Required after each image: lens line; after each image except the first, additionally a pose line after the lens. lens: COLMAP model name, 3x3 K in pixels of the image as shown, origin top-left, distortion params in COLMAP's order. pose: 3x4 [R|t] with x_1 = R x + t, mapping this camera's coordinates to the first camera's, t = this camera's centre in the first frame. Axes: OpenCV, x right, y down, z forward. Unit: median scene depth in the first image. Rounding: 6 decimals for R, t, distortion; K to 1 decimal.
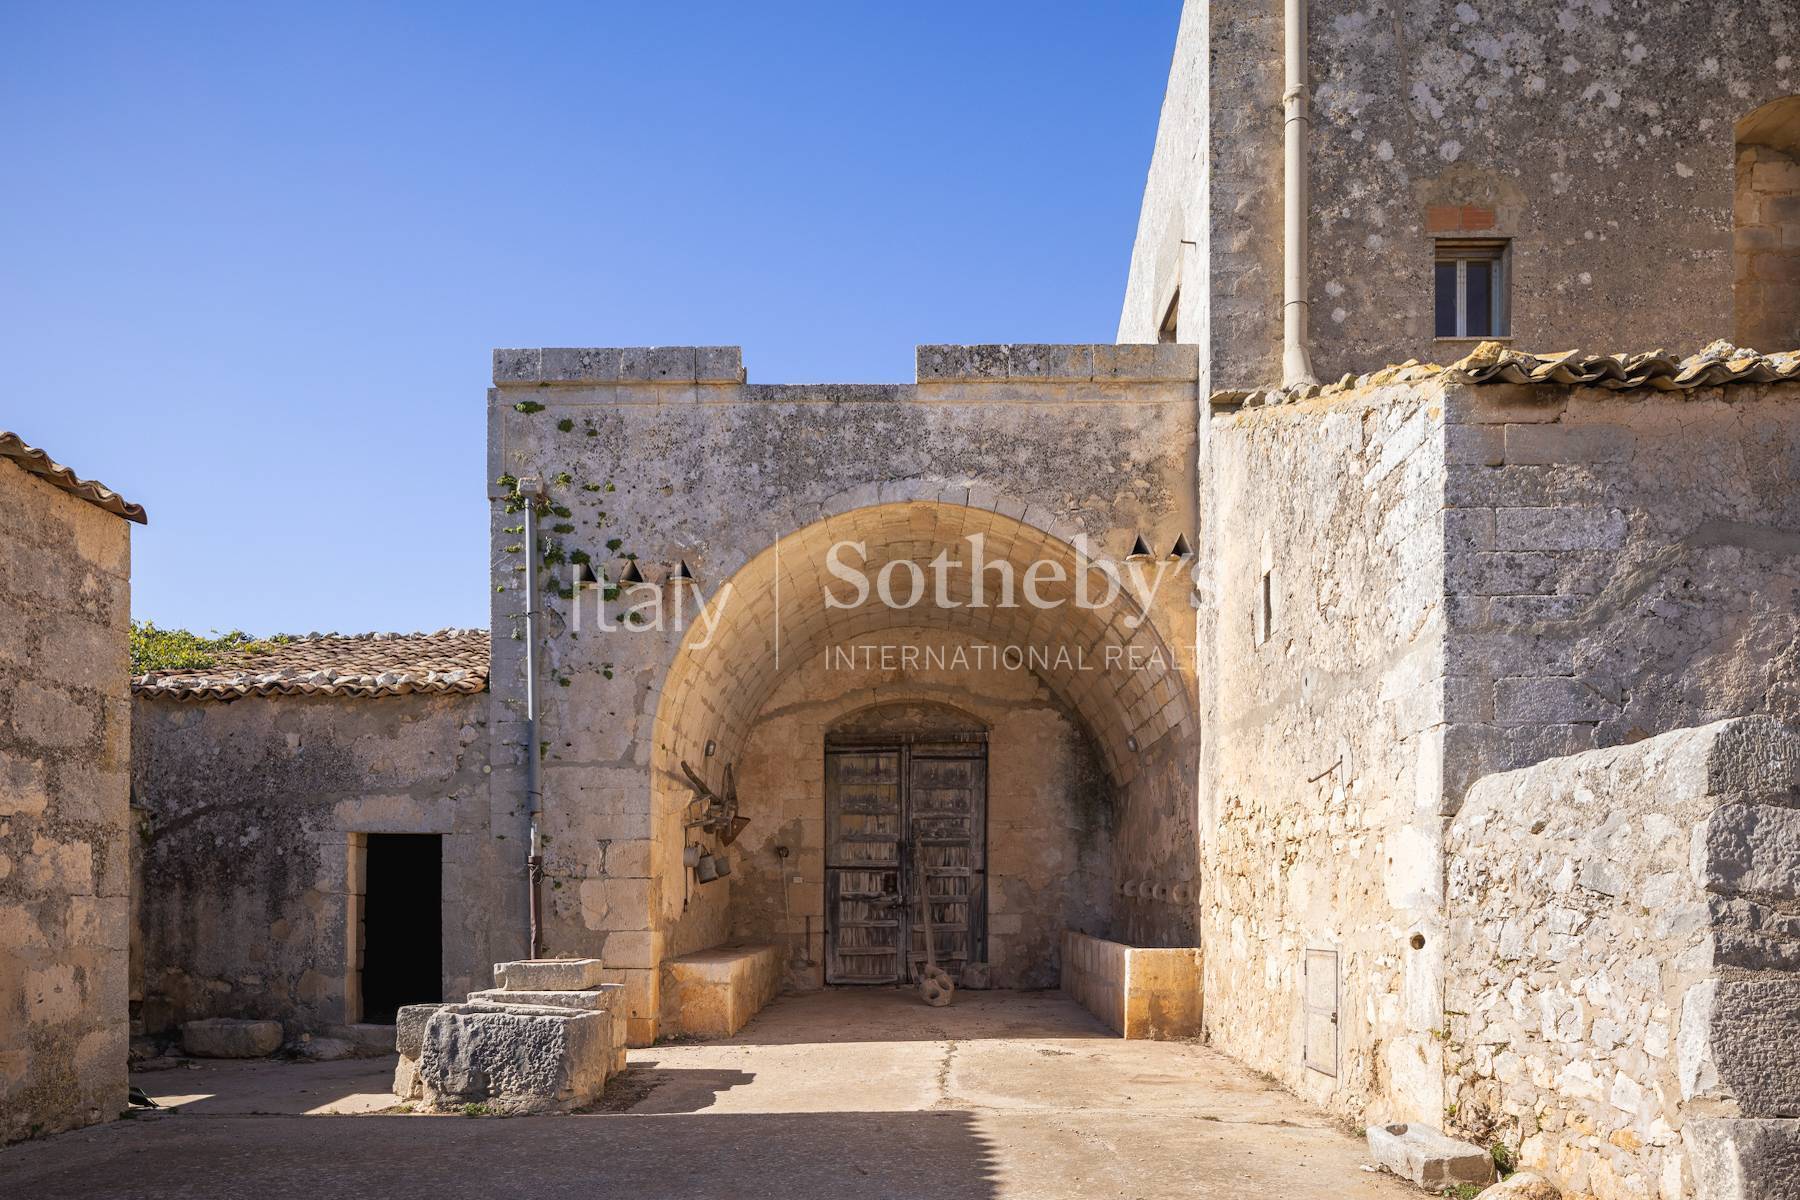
lens RADIAL K [[1216.2, 0, 872.2], [0, 1216.2, 918.1], [0, 0, 1]] dist [-0.010933, 0.002407]
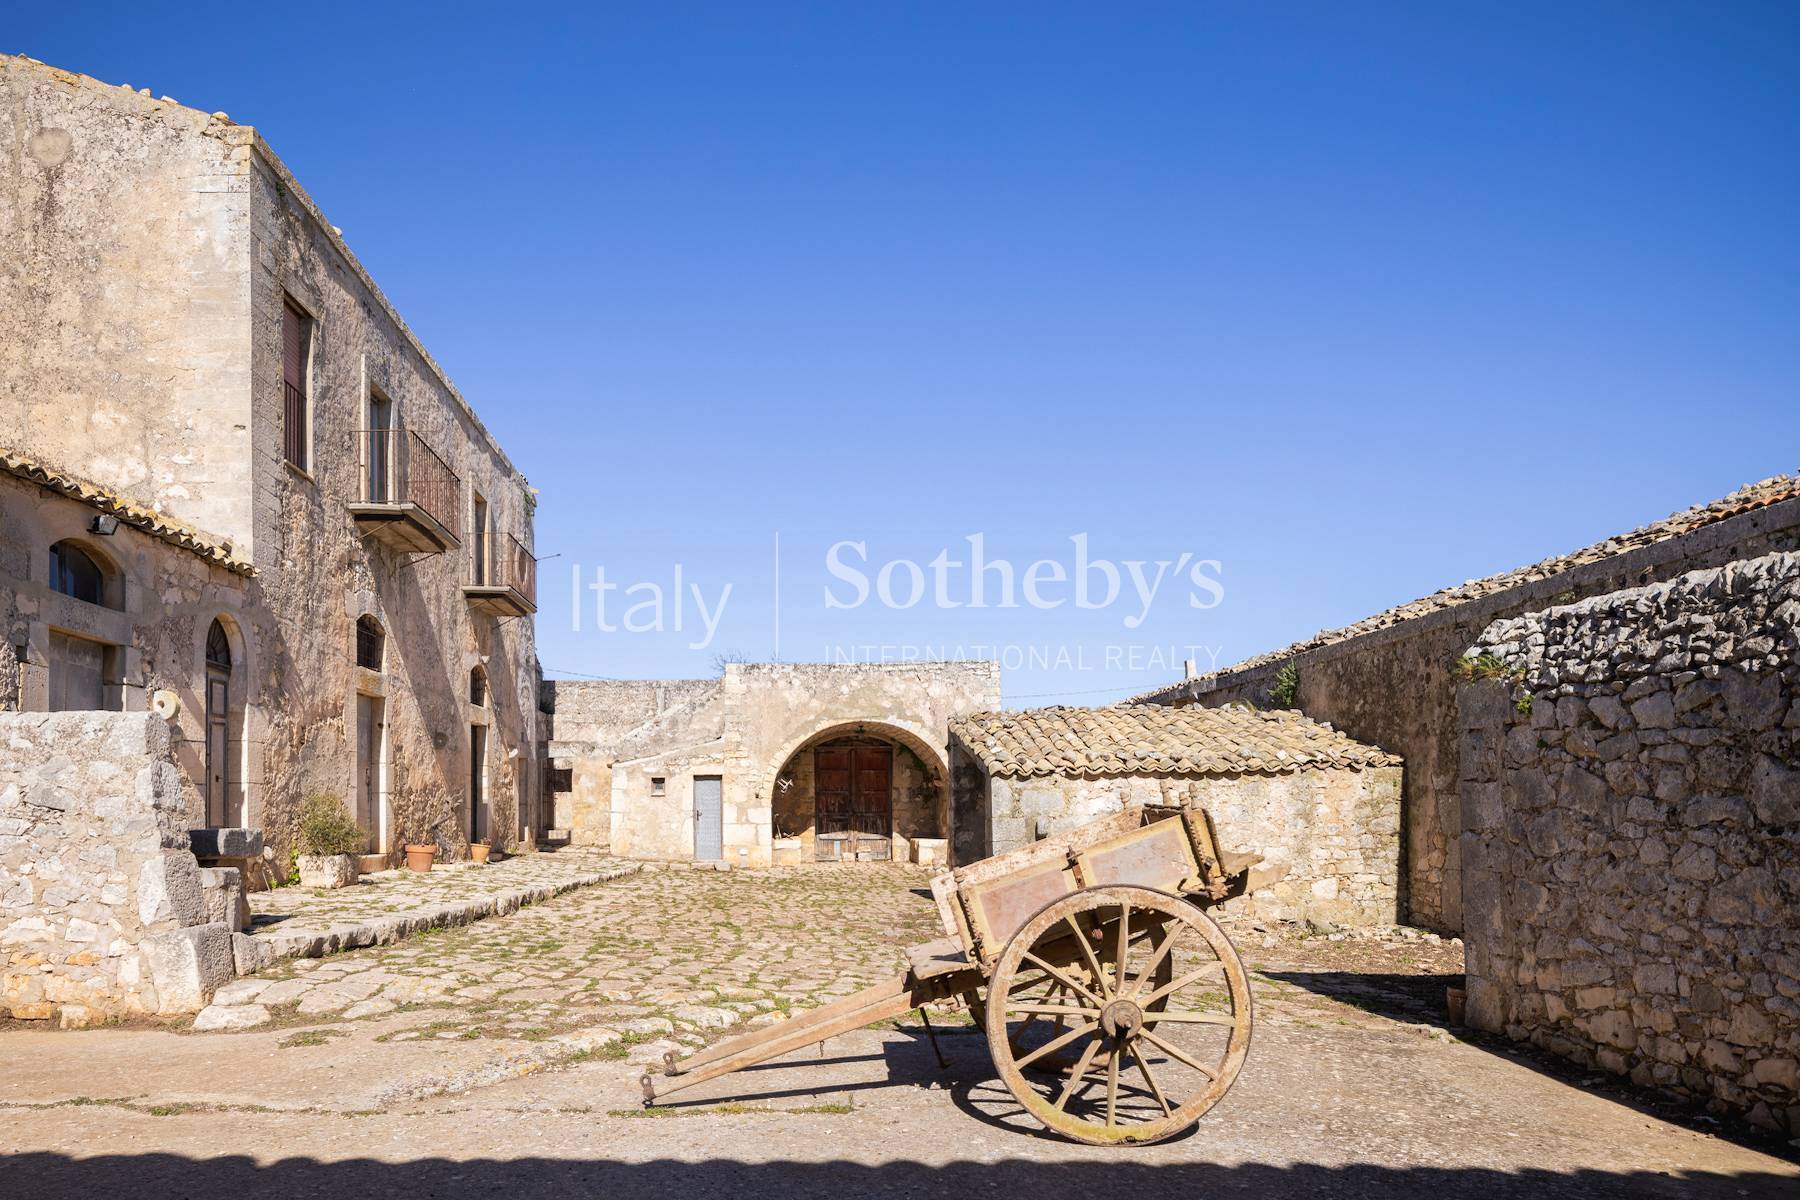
lens RADIAL K [[1210.5, 0, 787.2], [0, 1210.5, 816.8], [0, 0, 1]] dist [-0.013280, 0.006492]
pose [[-0.045412, 0.004120, 0.998960, -0.415136], [0.012553, 0.999915, -0.003553, 0.003605], [-0.998889, 0.012379, -0.045460, 0.050819]]
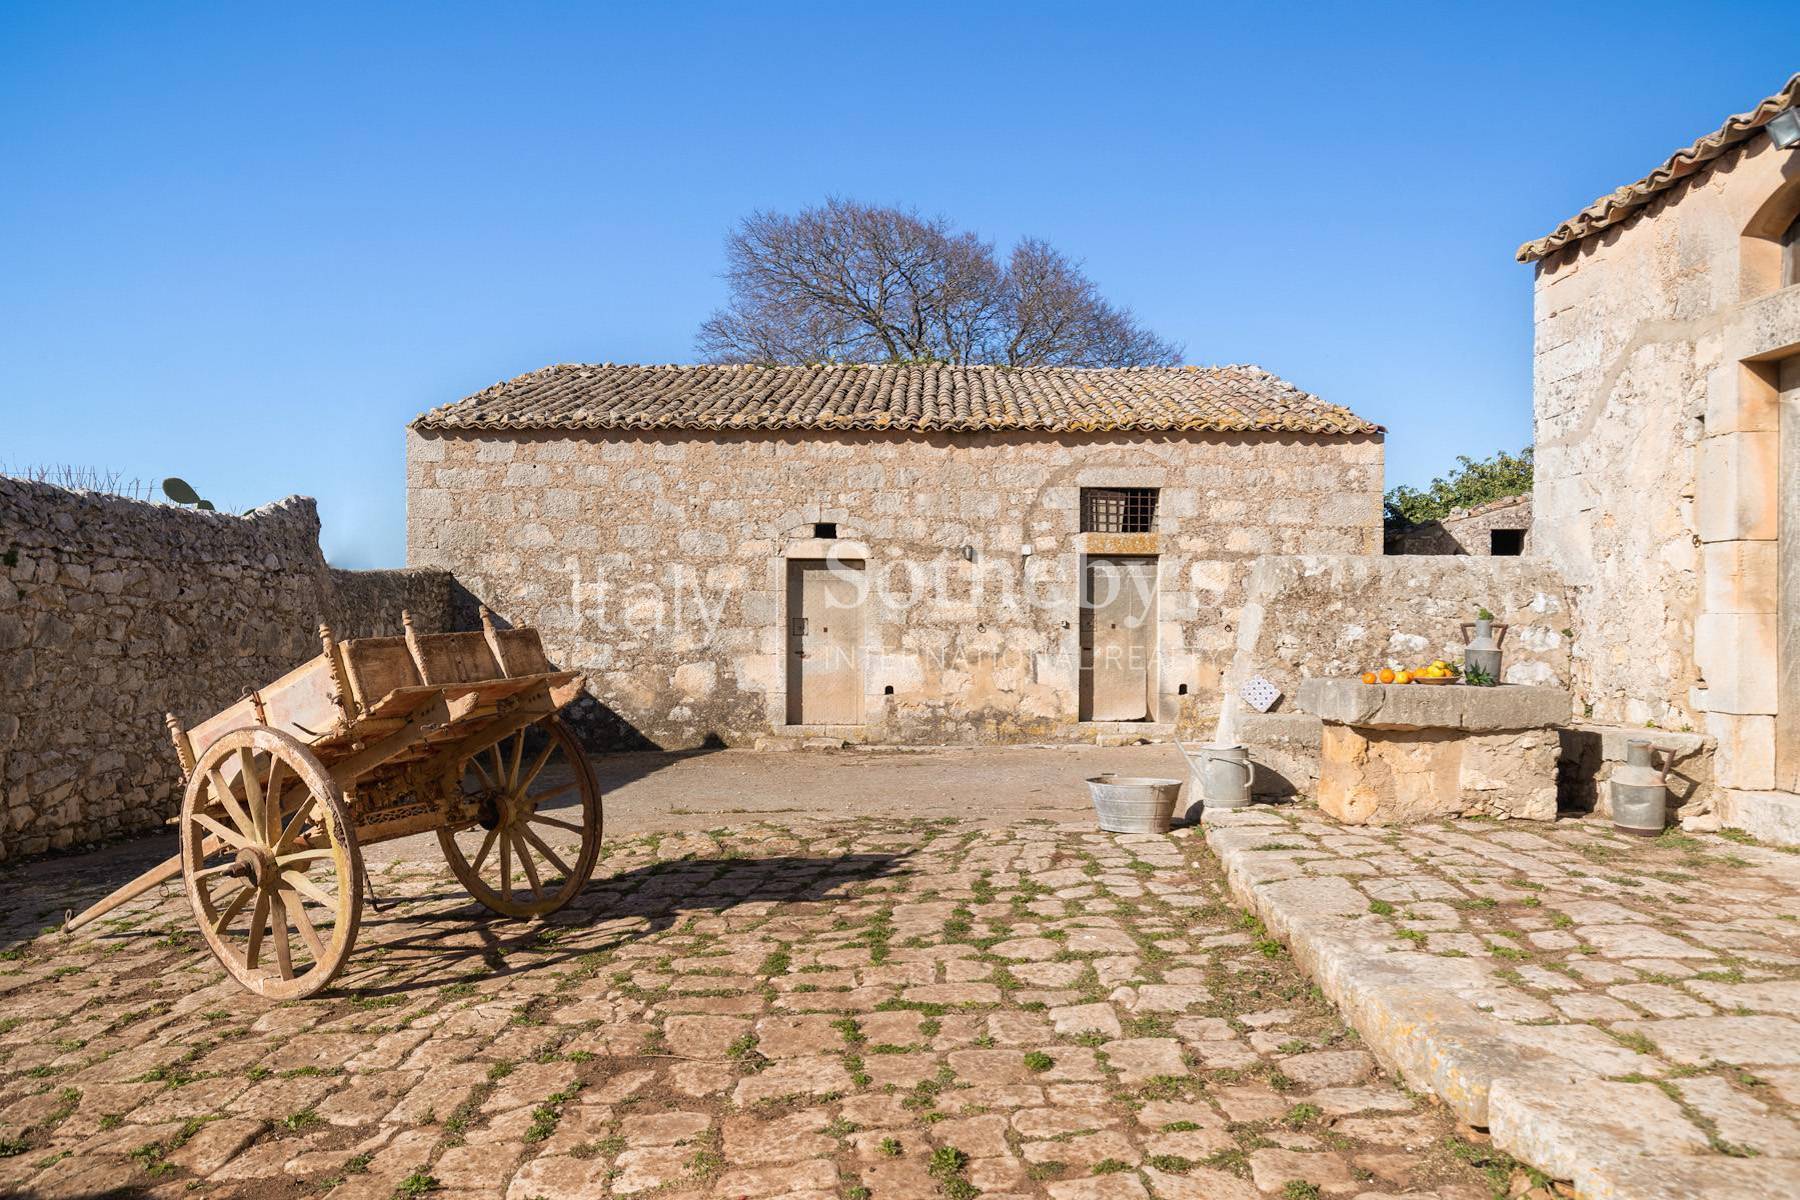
lens RADIAL K [[1278.2, 0, 913.1], [0, 1278.2, 634.6], [0, 0, 1]] dist [-0.002958, 0.000179]
pose [[0.028874, 0.017494, -0.999430, 0.994023], [-0.011530, 0.999786, 0.017167, -0.026443], [0.999517, 0.011028, 0.029070, 0.149428]]
